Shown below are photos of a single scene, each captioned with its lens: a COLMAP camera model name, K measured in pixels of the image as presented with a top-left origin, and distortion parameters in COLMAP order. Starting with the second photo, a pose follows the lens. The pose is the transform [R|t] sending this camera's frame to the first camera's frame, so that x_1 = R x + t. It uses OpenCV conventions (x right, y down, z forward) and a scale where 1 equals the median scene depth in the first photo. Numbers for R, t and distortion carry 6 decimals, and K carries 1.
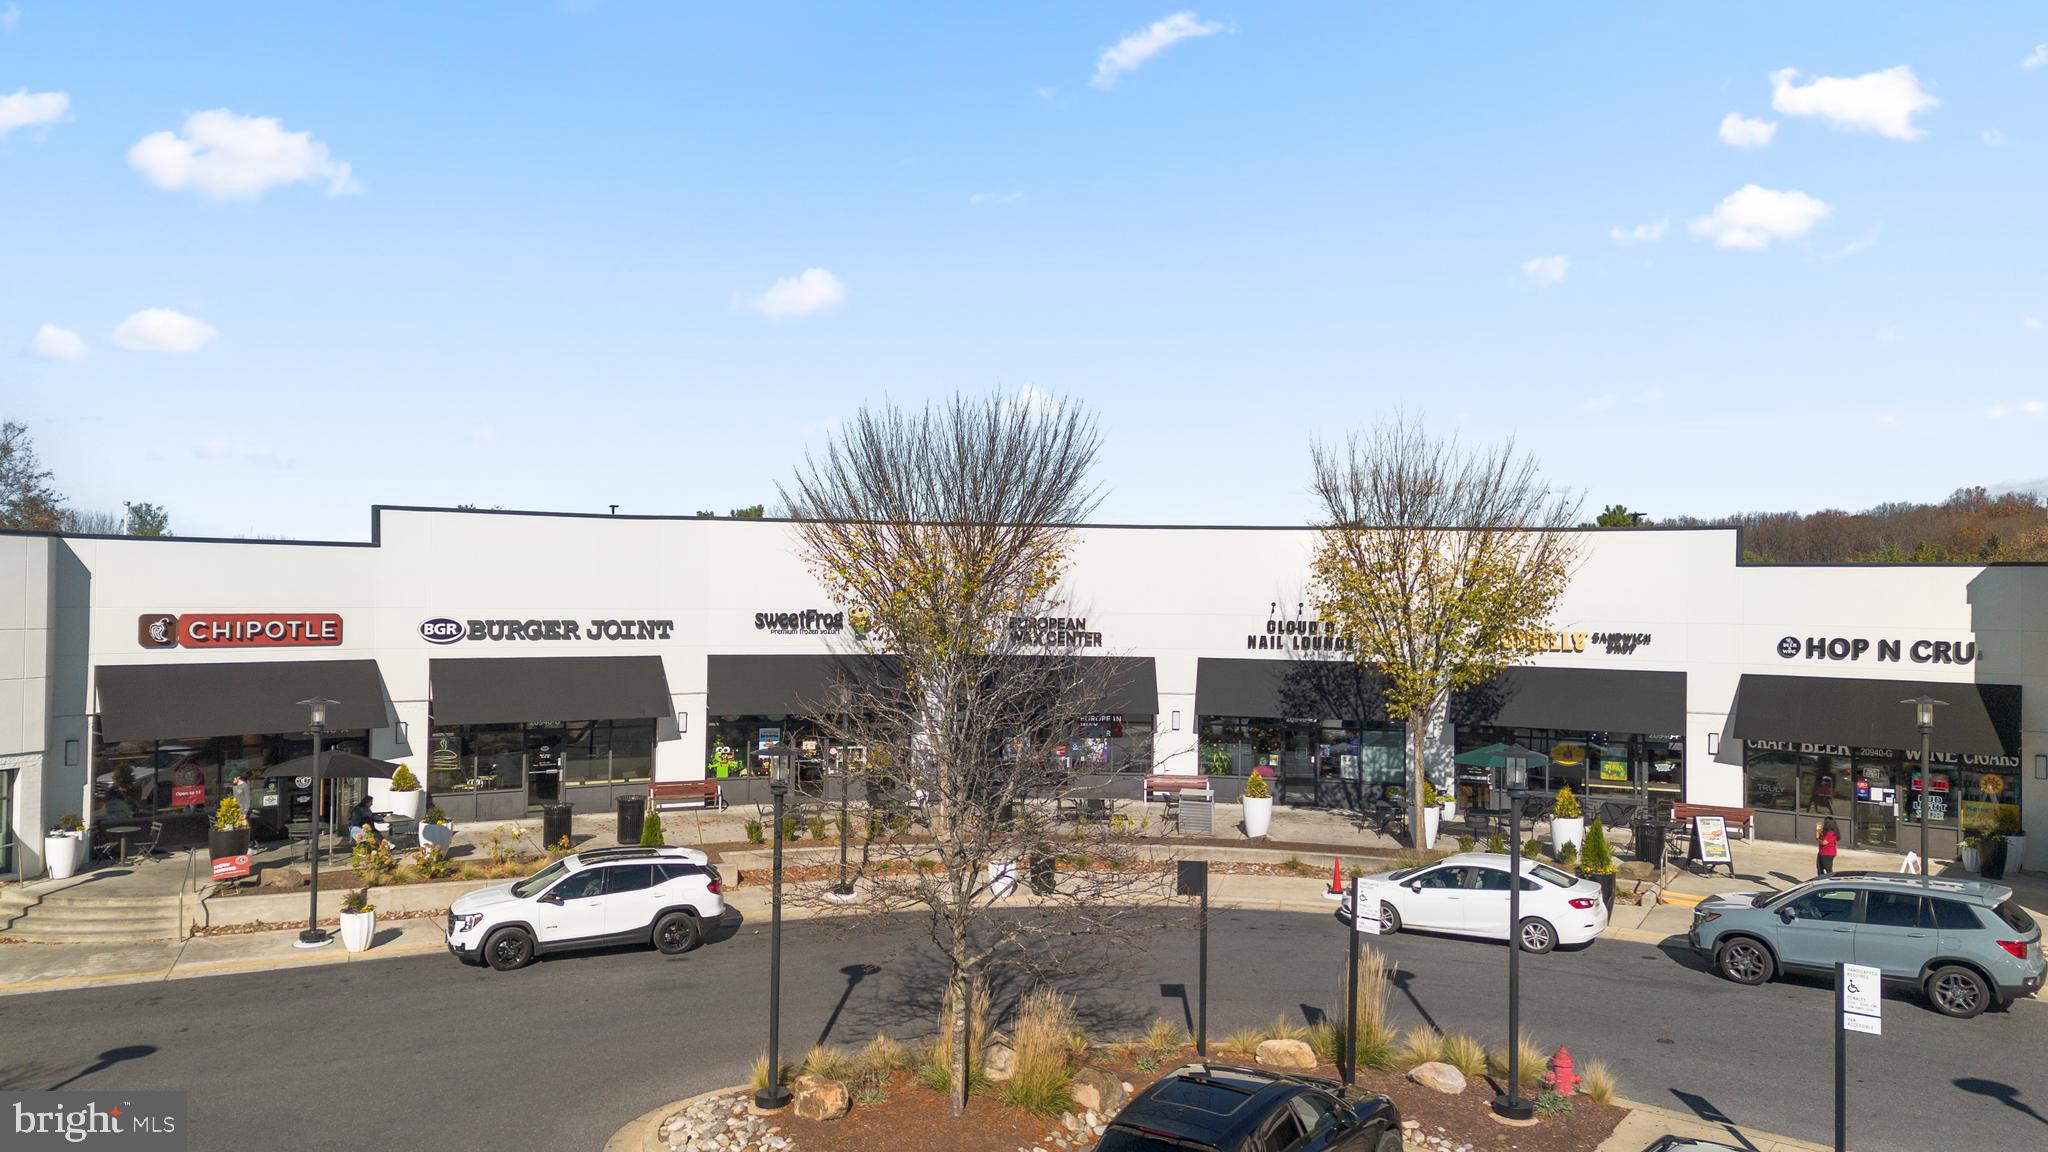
lens RADIAL K [[1432.6, 0, 1023.6], [0, 1432.6, 572.4], [0, 0, 1]] dist [0.003420, 0.001680]
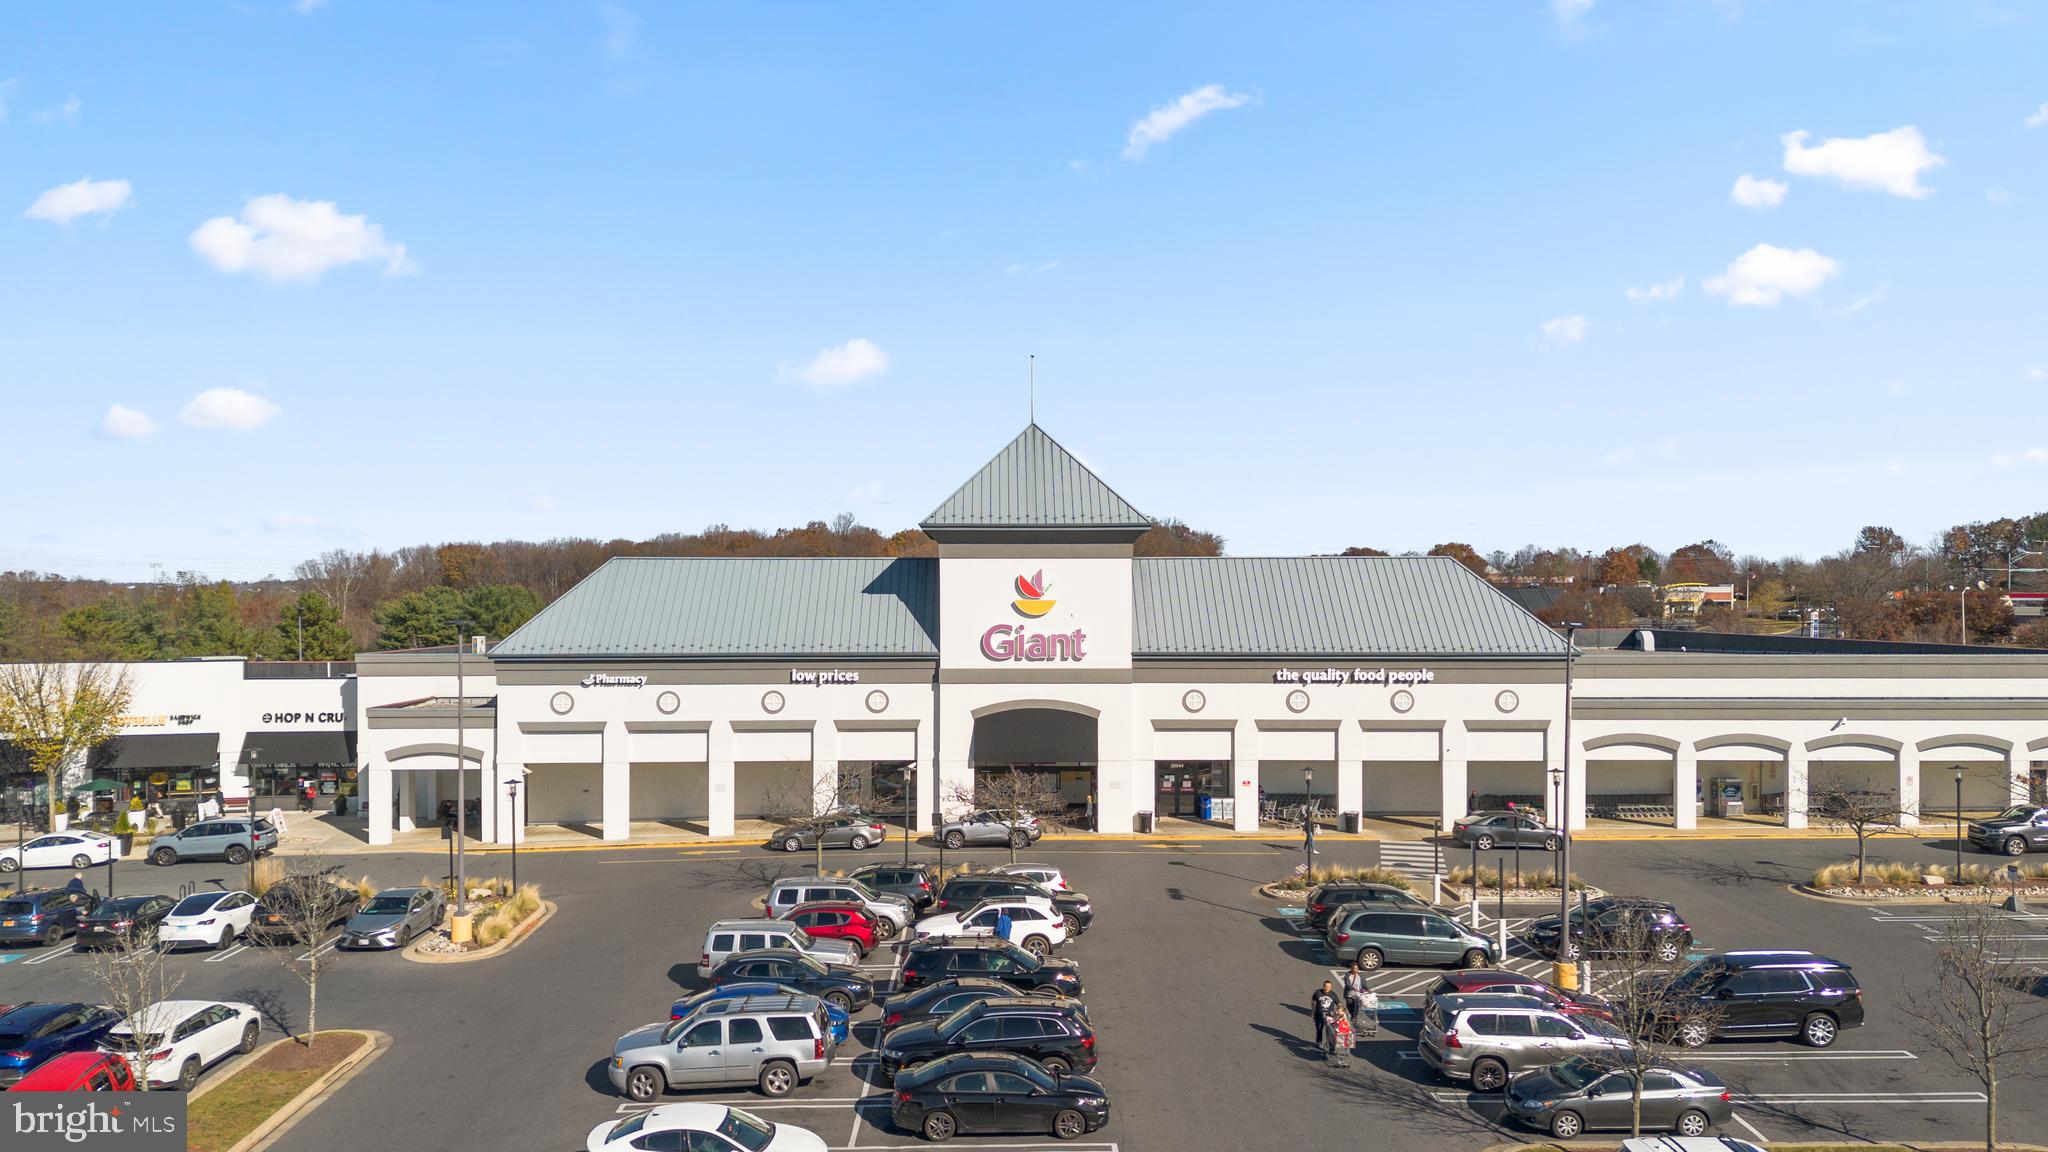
lens RADIAL K [[1432.6, 0, 1024.1], [0, 1432.6, 577.0], [0, 0, 1]] dist [0.003420, 0.001680]
pose [[0.740931, -0.004870, 0.671564, -0.052672], [0.004637, 0.999987, 0.002136, -0.151783], [-0.671566, 0.001531, 0.740944, -1.283053]]
